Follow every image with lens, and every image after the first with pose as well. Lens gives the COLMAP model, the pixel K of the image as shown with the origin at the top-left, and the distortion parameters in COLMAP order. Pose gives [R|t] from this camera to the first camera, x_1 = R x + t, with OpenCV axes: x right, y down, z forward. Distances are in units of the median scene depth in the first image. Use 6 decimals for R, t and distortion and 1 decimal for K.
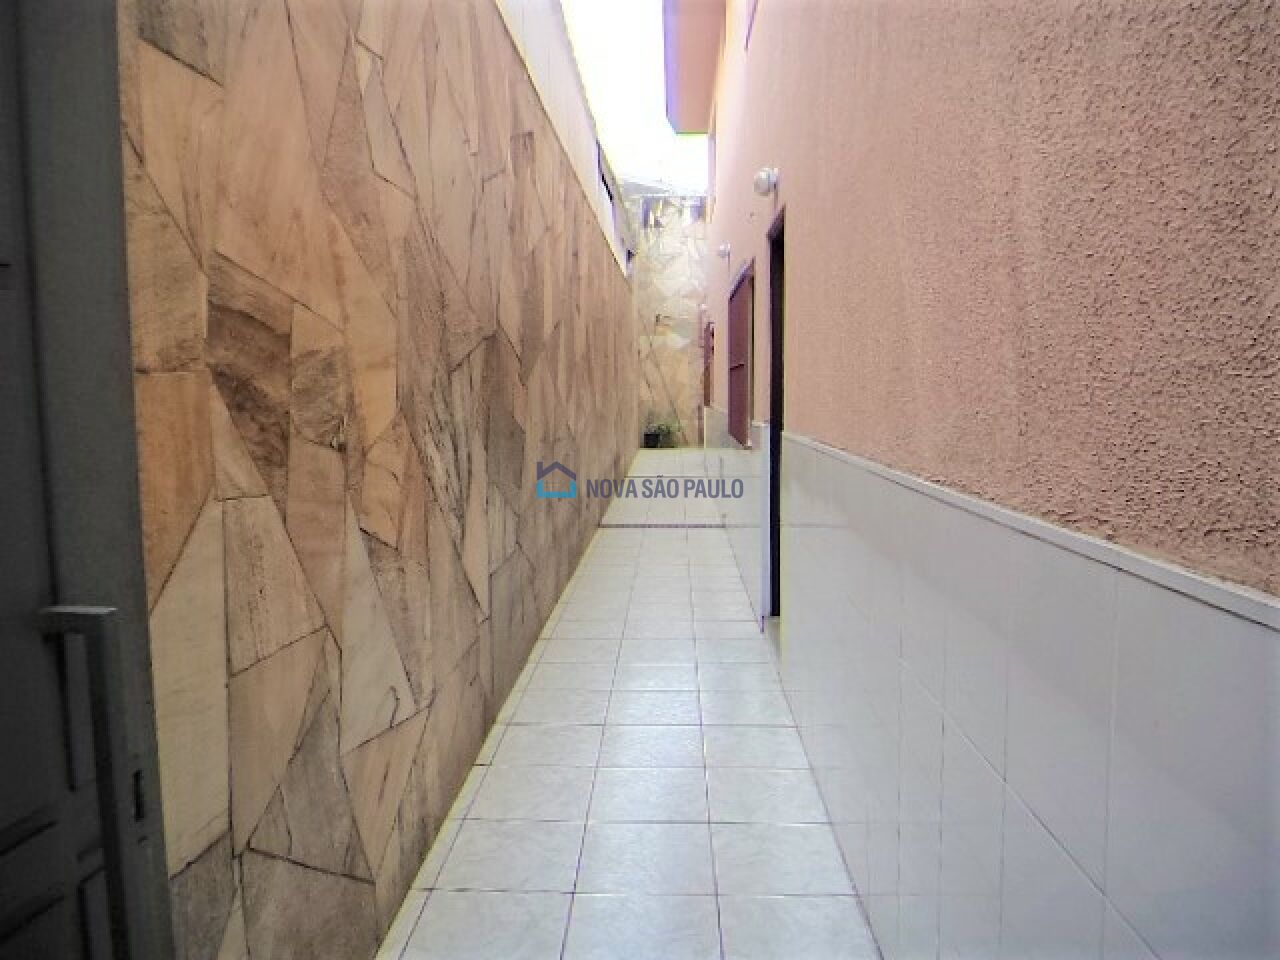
lens RADIAL K [[875.2, 0, 640.0], [0, 875.2, 480.0], [0, 0, 1]] dist [-0.007376, -0.003911]
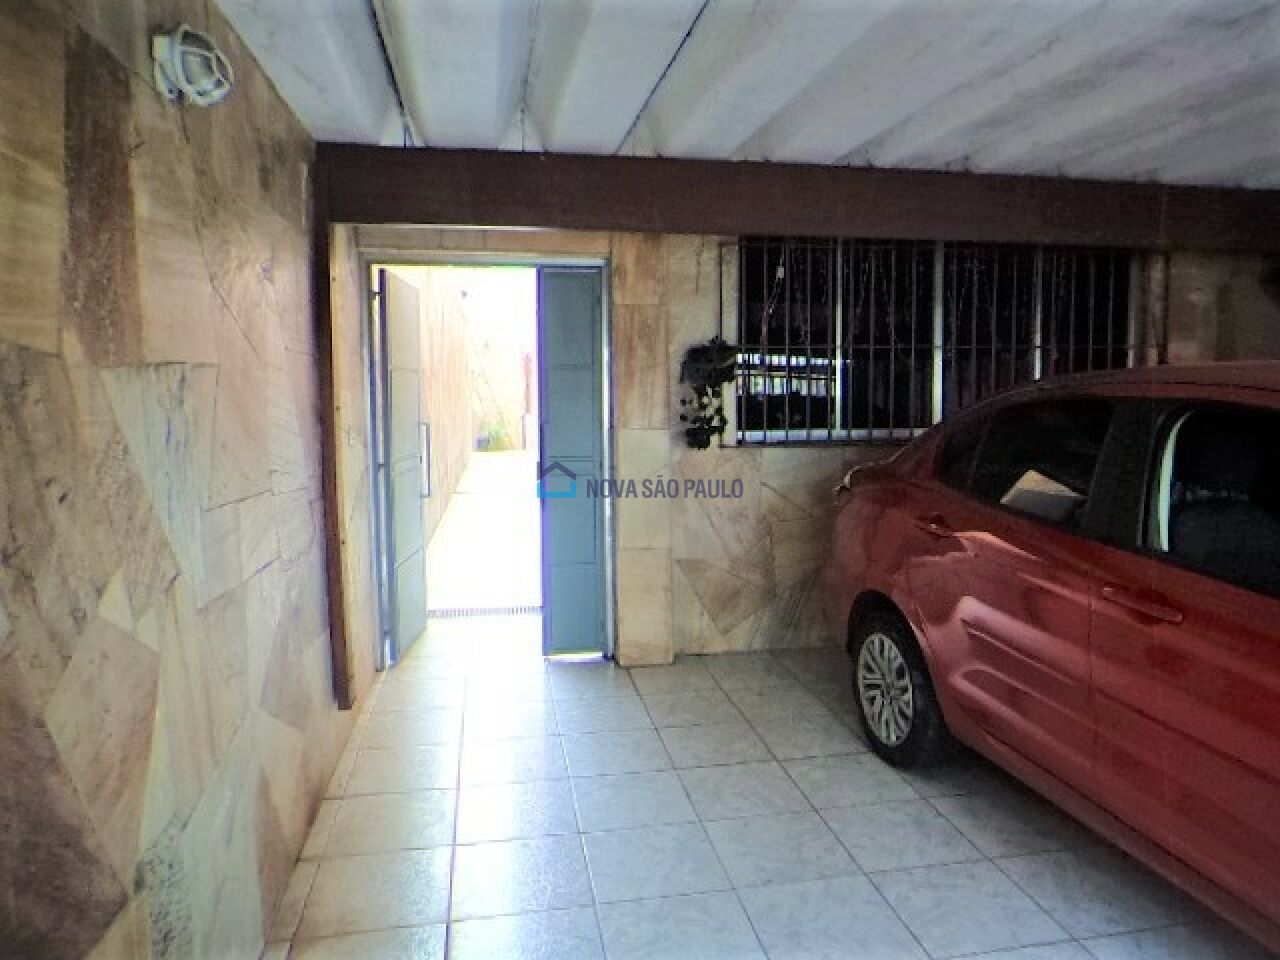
lens RADIAL K [[875.2, 0, 640.0], [0, 875.2, 480.0], [0, 0, 1]] dist [-0.007376, -0.003911]
pose [[0.980141, -0.018143, 0.197472, -0.014611], [0.021735, 0.999635, -0.016040, 0.028019], [-0.197109, 0.020014, 0.980177, -0.225876]]
